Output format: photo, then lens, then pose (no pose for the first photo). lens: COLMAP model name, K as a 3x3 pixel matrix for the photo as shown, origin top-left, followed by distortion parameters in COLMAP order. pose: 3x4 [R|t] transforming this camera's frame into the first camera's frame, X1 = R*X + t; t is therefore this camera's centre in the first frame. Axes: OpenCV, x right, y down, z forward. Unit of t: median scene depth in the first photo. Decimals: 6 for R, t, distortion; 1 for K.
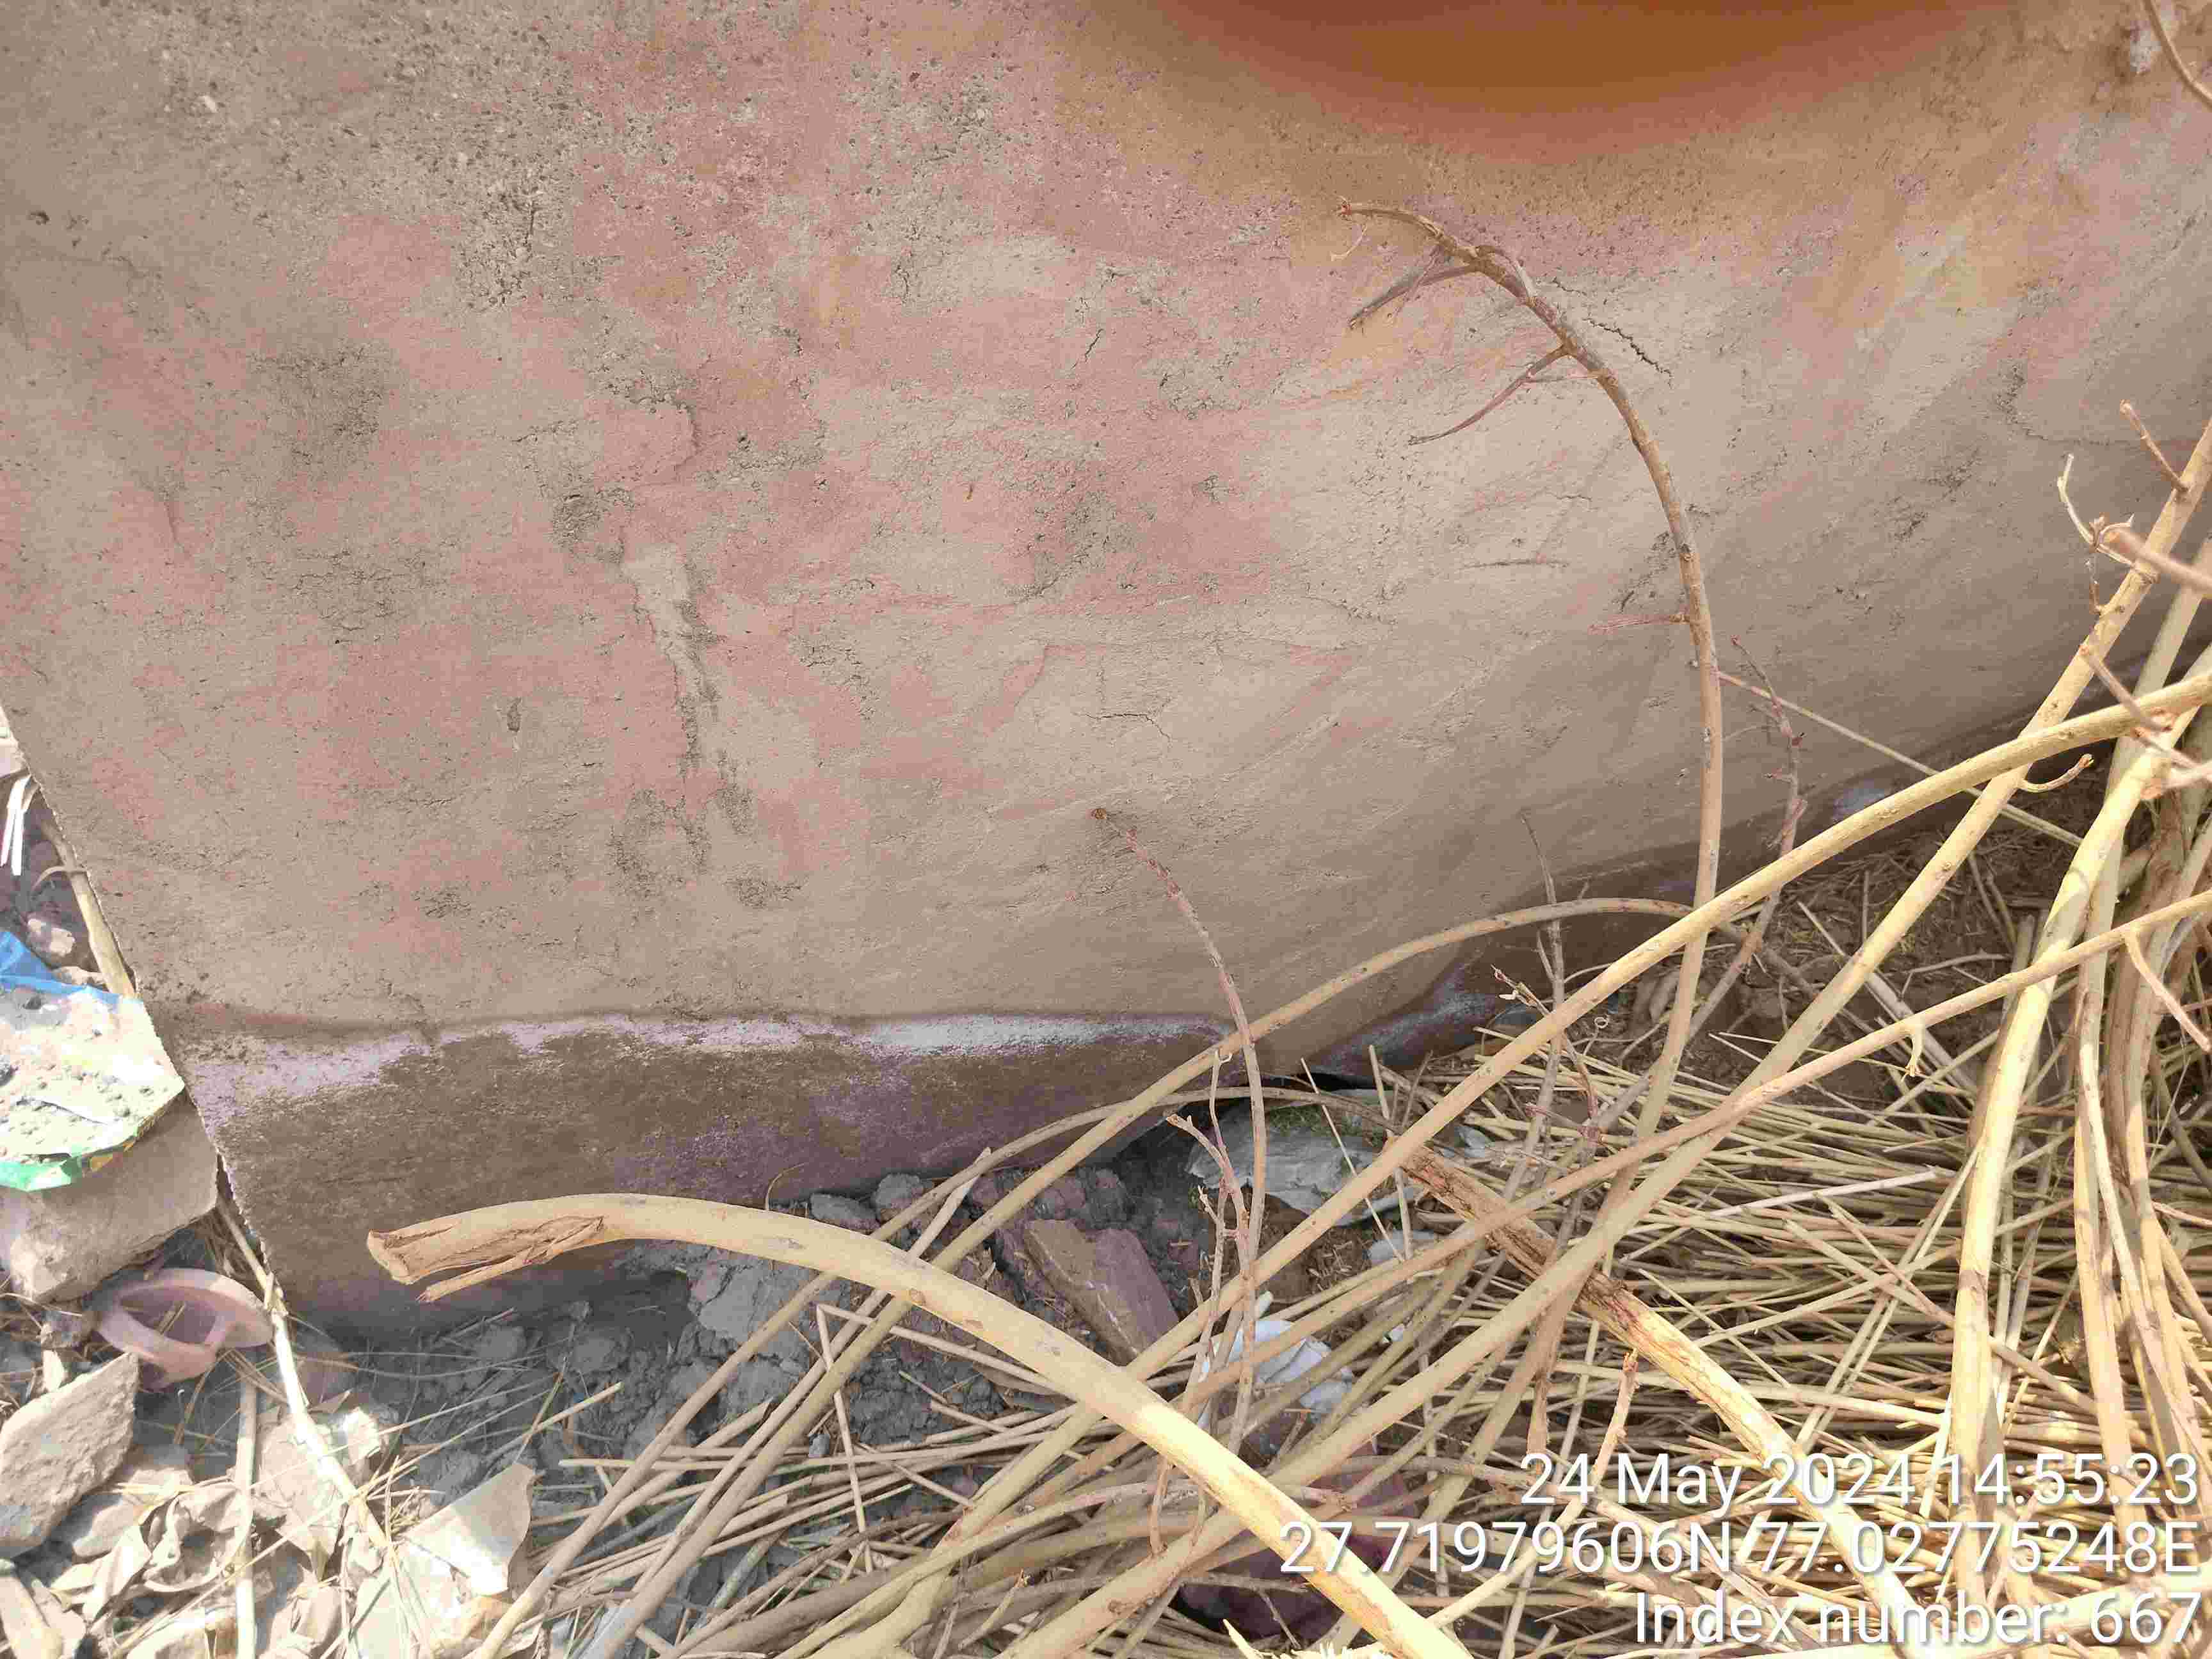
lens RADIAL K [[1492.3, 0, 1106.0], [0, 1492.3, 829.5], [0, 0, 1]] dist [-0.021411, 0.001177]
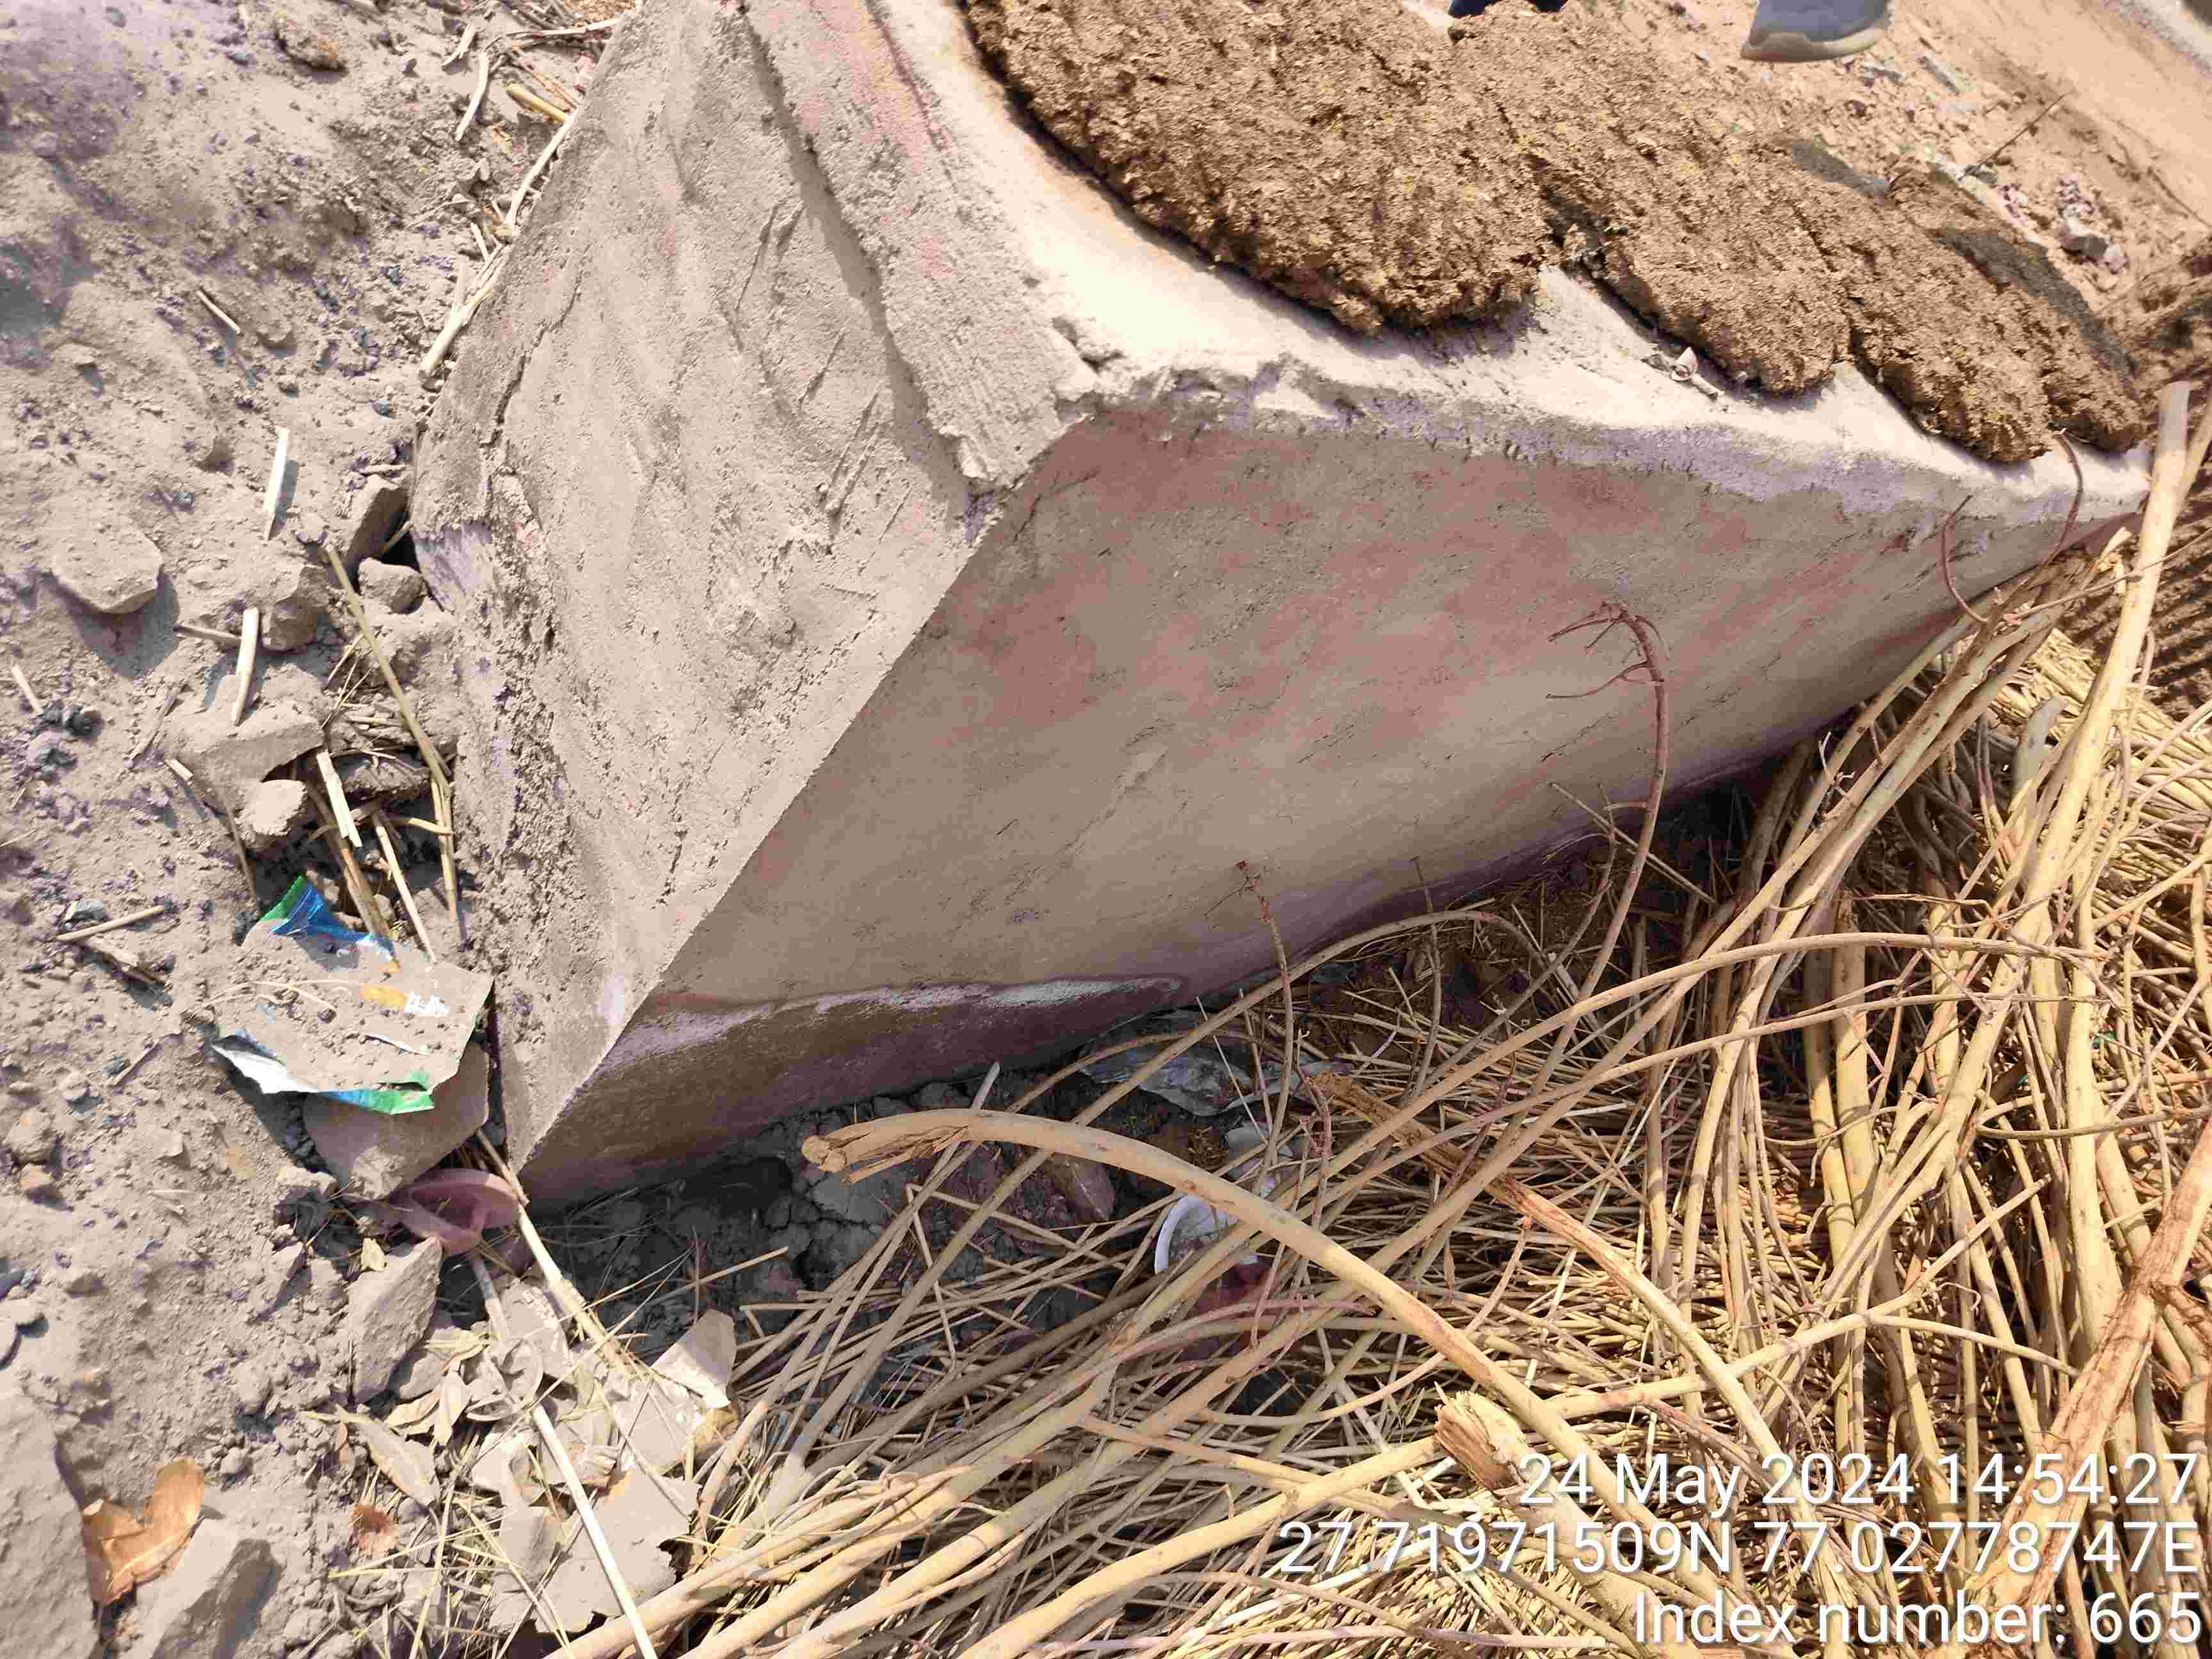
lens RADIAL K [[1492.3, 0, 1106.0], [0, 1492.3, 829.5], [0, 0, 1]] dist [-0.021411, 0.001177]
pose [[0.932466, 0.075378, 0.353307, -0.602264], [-0.116949, 0.988311, 0.097801, -0.165635], [-0.341805, -0.132515, 0.930381, -0.291012]]
